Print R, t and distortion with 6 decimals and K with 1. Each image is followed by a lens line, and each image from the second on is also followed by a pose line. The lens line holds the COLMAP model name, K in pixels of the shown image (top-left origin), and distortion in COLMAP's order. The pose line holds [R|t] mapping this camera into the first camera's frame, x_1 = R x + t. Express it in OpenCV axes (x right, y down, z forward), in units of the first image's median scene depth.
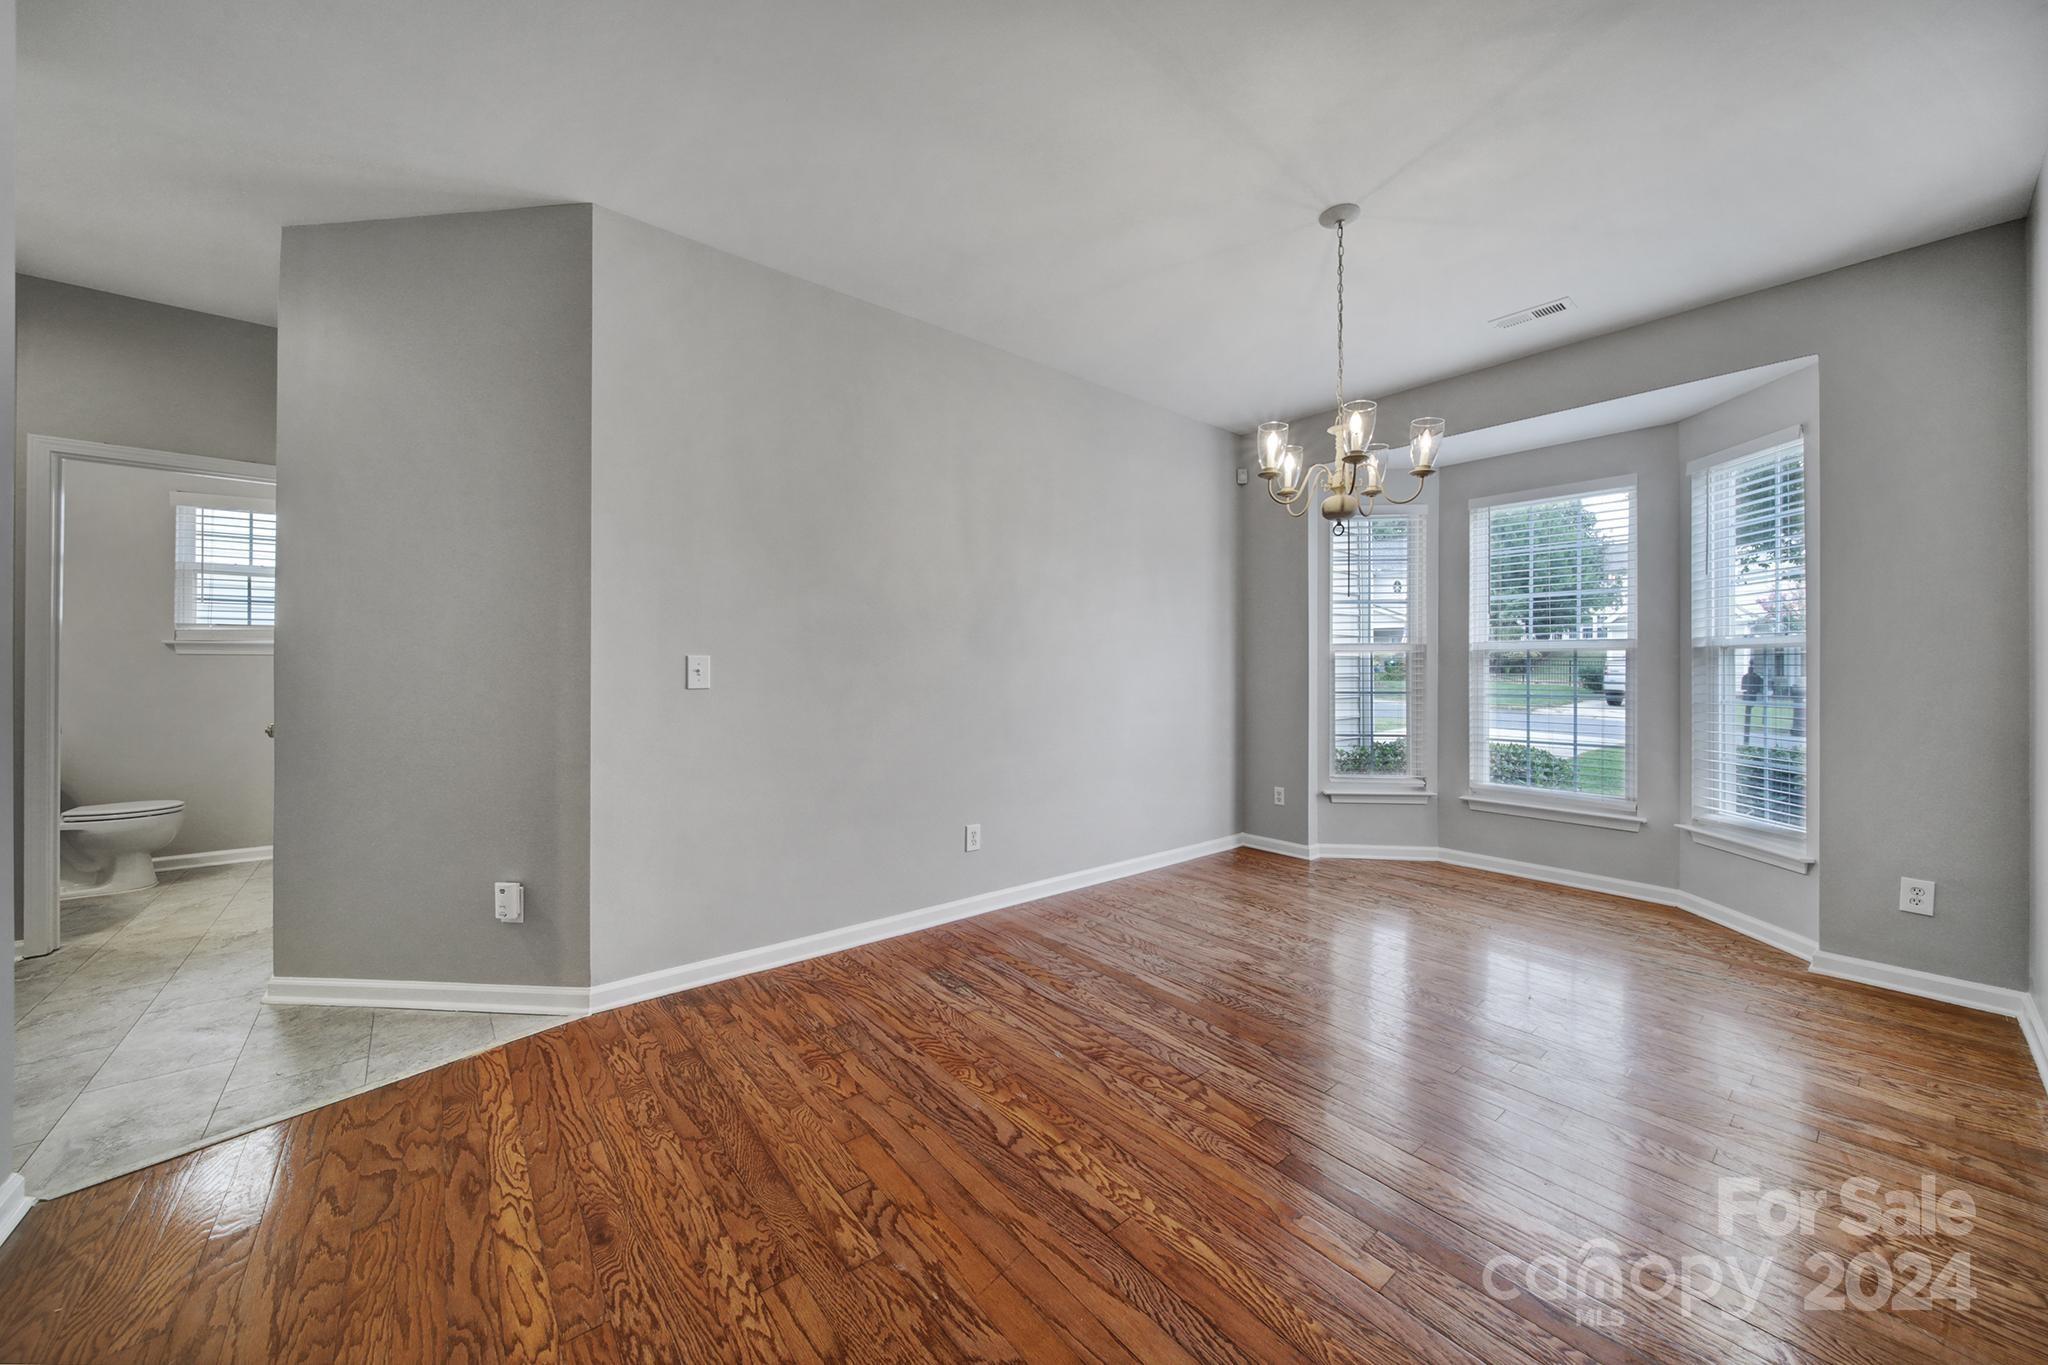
lens RADIAL K [[727.9, 0, 1023.9], [0, 727.9, 670.1], [0, 0, 1]] dist [-0.001315, -0.001316]
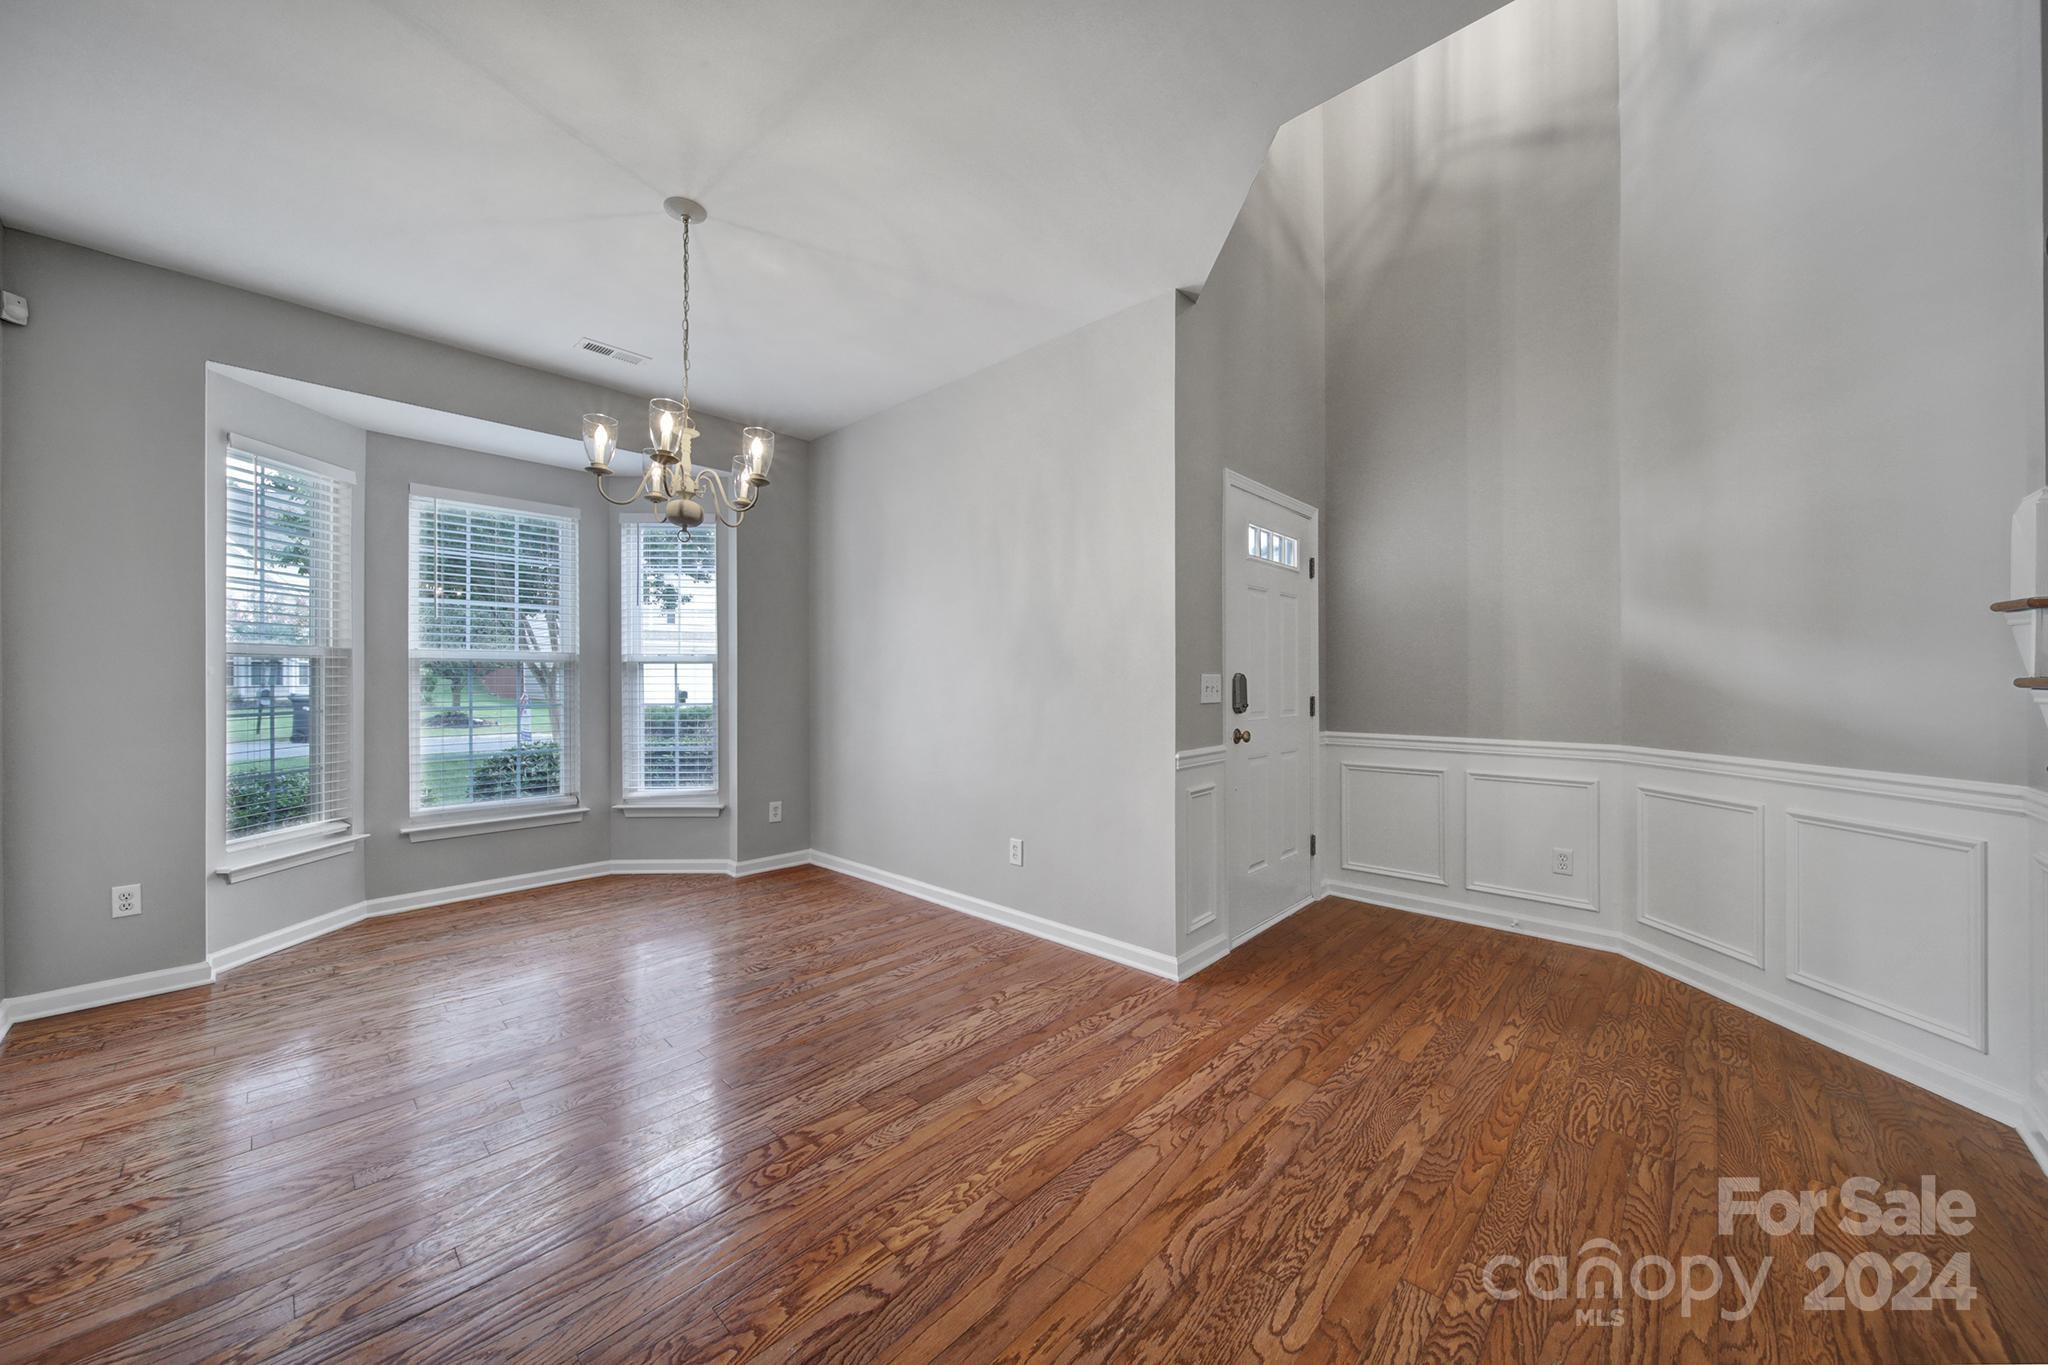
lens RADIAL K [[723.2, 0, 1025.6], [0, 723.2, 678.6], [0, 0, 1]] dist [0.000978, -0.001465]
pose [[-0.131647, -0.001547, 0.991295, -0.686956], [0.001459, 0.999997, 0.001755, -0.007267], [-0.991296, 0.001677, -0.131644, 0.810654]]
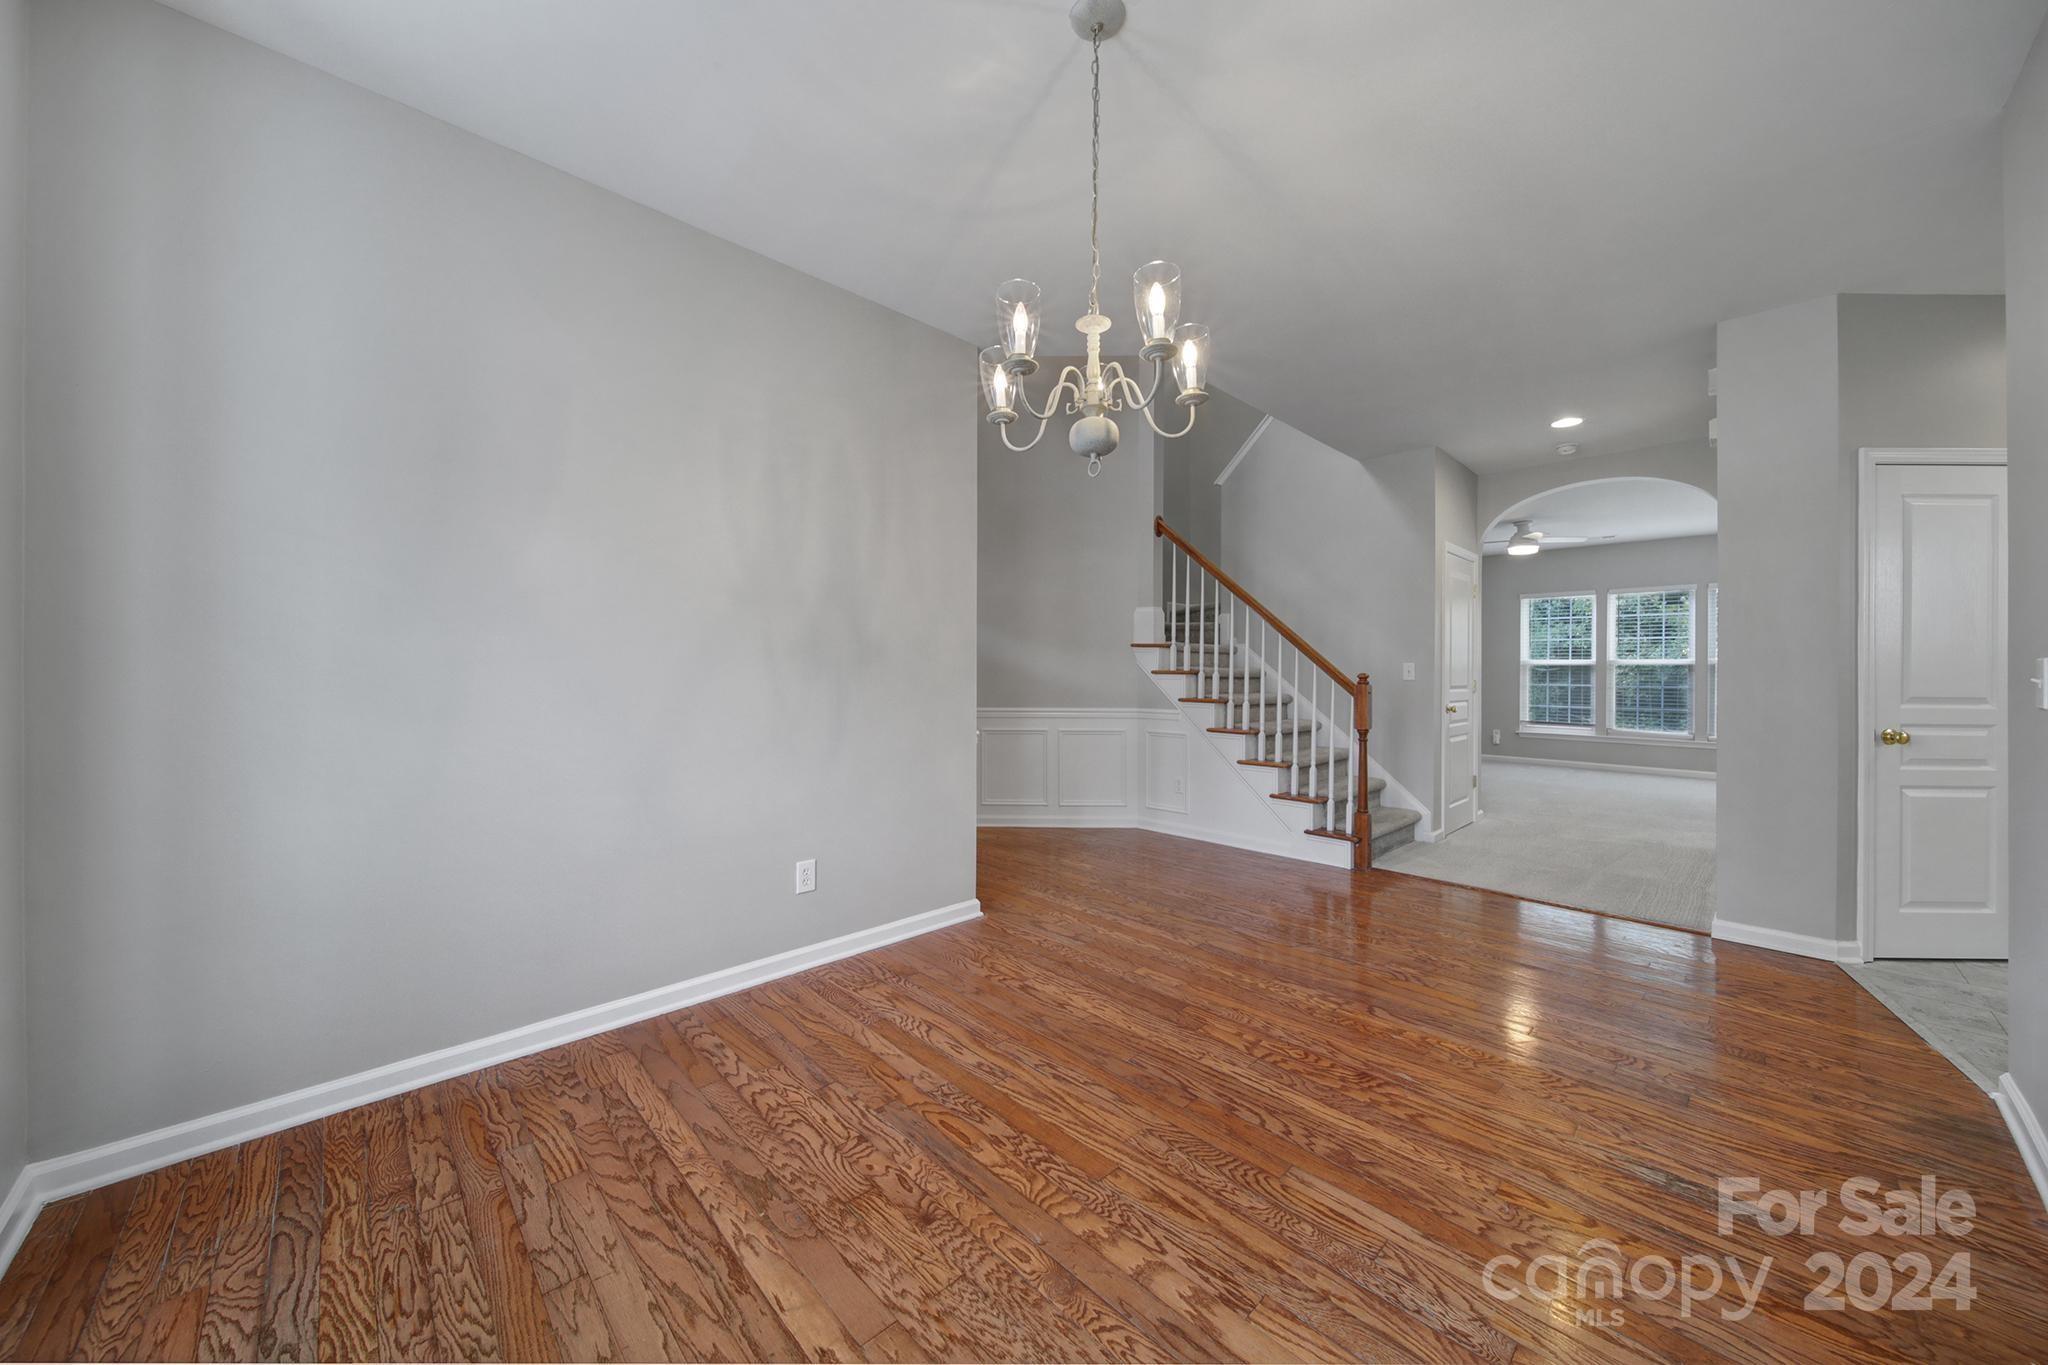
lens RADIAL K [[722.8, 0, 1024.1], [0, 722.8, 668.8], [0, 0, 1]] dist [-0.002150, -0.000418]
pose [[-0.996856, -0.008493, -0.078782, 0.659875], [-0.008603, 0.999962, 0.001057, -0.003949], [0.078771, 0.001731, -0.996891, 2.008706]]
